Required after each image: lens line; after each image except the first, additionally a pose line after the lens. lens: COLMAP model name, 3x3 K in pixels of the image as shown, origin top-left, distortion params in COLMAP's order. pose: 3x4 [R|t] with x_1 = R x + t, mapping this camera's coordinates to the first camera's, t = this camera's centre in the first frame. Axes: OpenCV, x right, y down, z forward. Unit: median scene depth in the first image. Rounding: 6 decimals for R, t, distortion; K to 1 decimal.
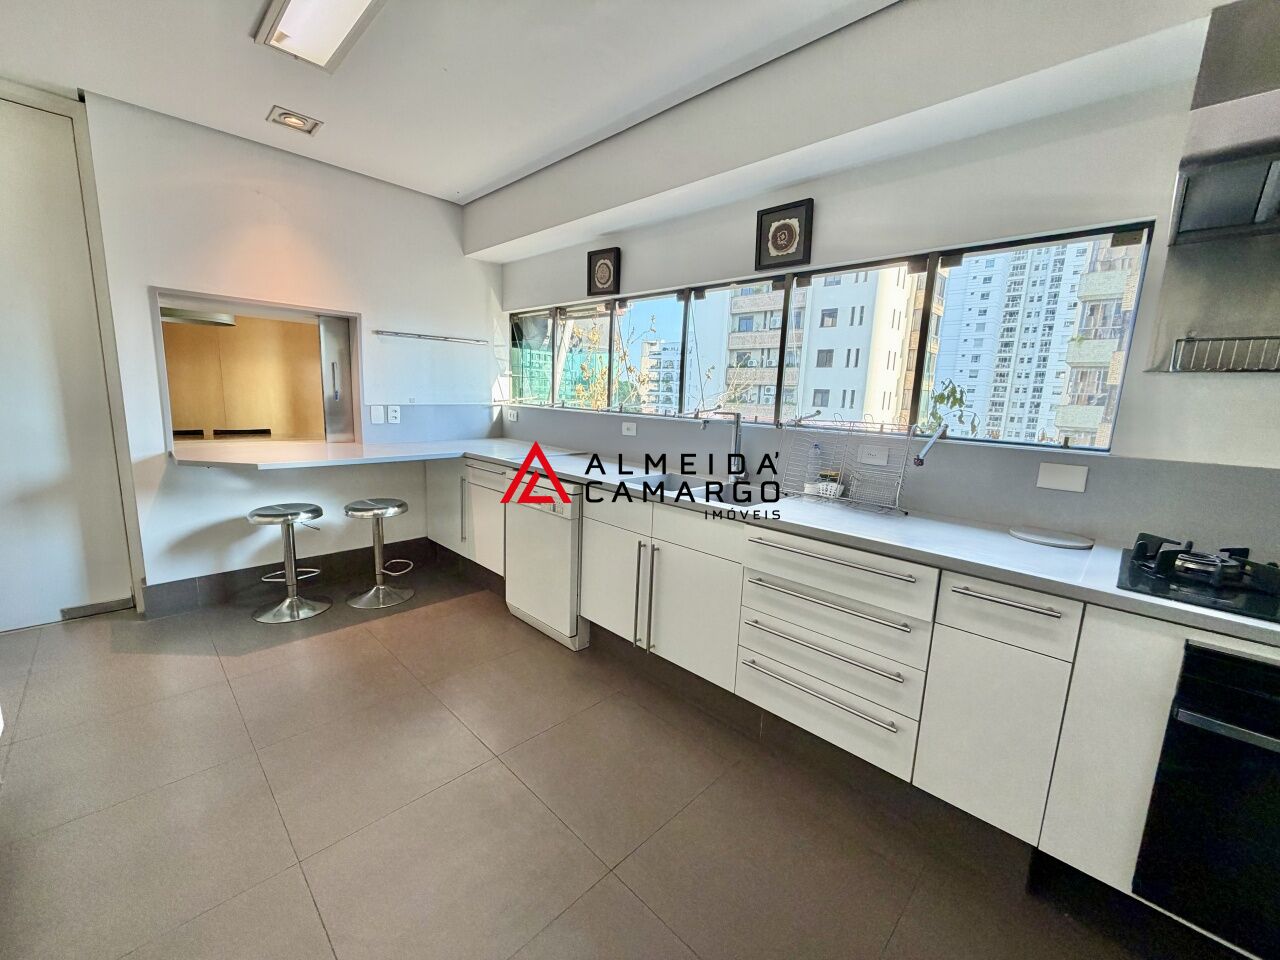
lens RADIAL K [[516.3, 0, 640.1], [0, 516.3, 484.3], [0, 0, 1]] dist [-0.001238, 0.000792]
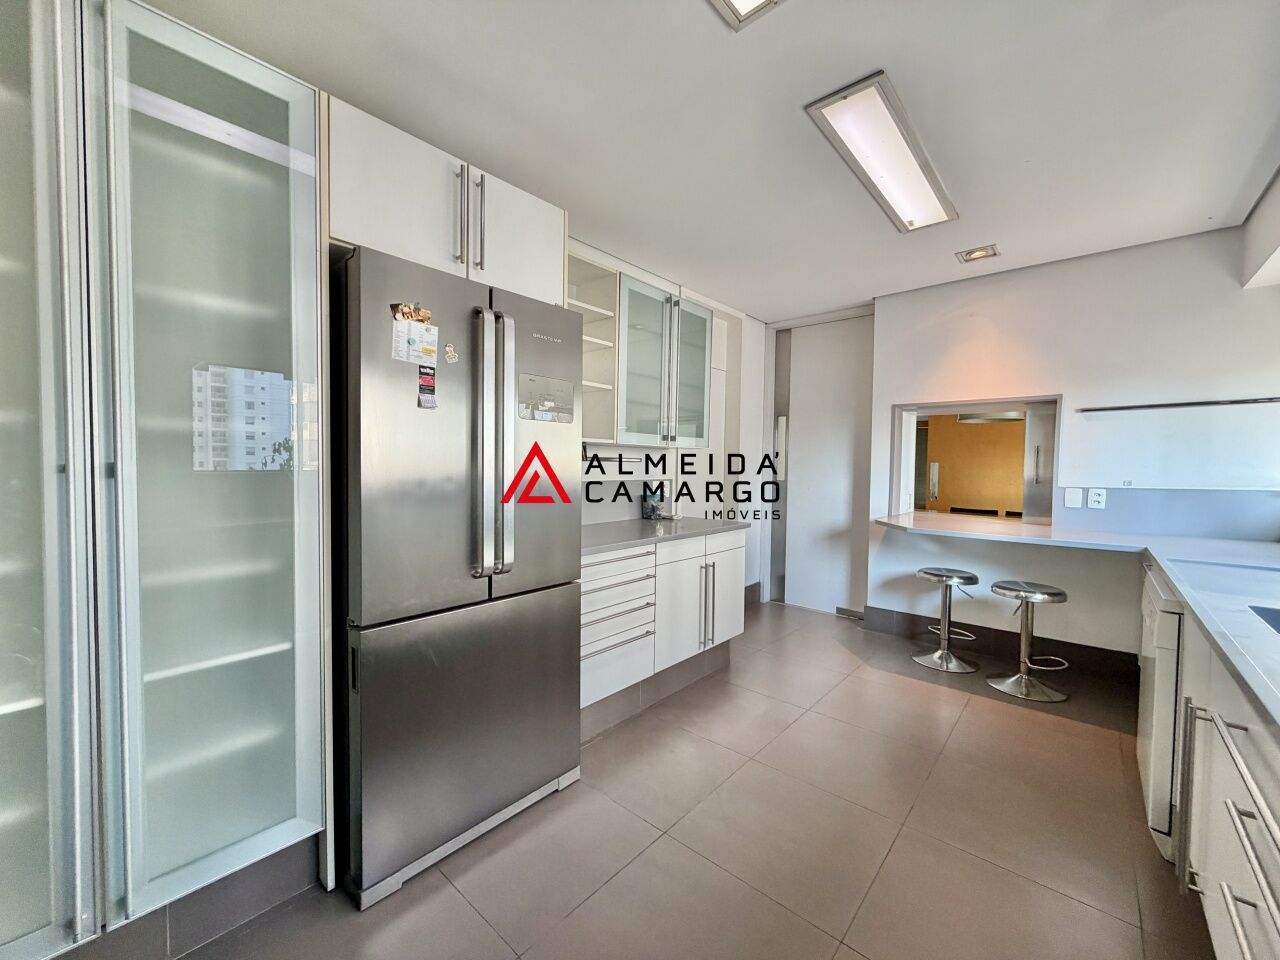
lens RADIAL K [[516.3, 0, 628.6], [0, 516.3, 481.1], [0, 0, 1]] dist [-0.001238, 0.000792]
pose [[0.034405, -0.005238, -0.999394, 0.429104], [-0.180252, 0.983555, -0.011360, -0.011317], [0.983019, 0.180533, 0.032895, 0.202789]]
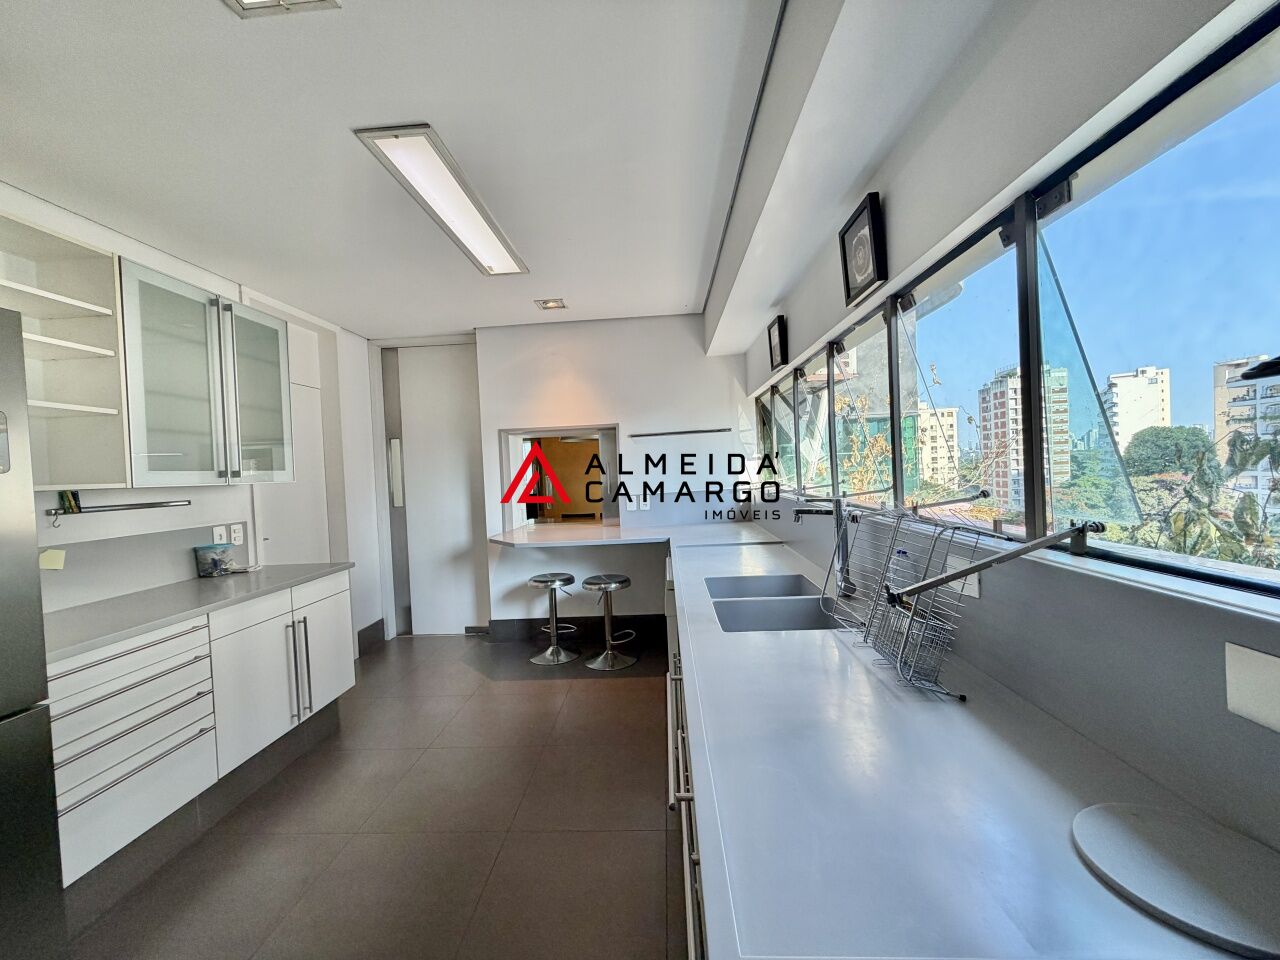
lens RADIAL K [[516.3, 0, 641.8], [0, 516.3, 478.4], [0, 0, 1]] dist [-0.001238, 0.000792]
pose [[0.655039, -0.055668, -0.753542, 0.456624], [-0.057131, 0.990779, -0.122857, -0.050817], [0.753432, 0.123526, 0.645818, 0.265332]]
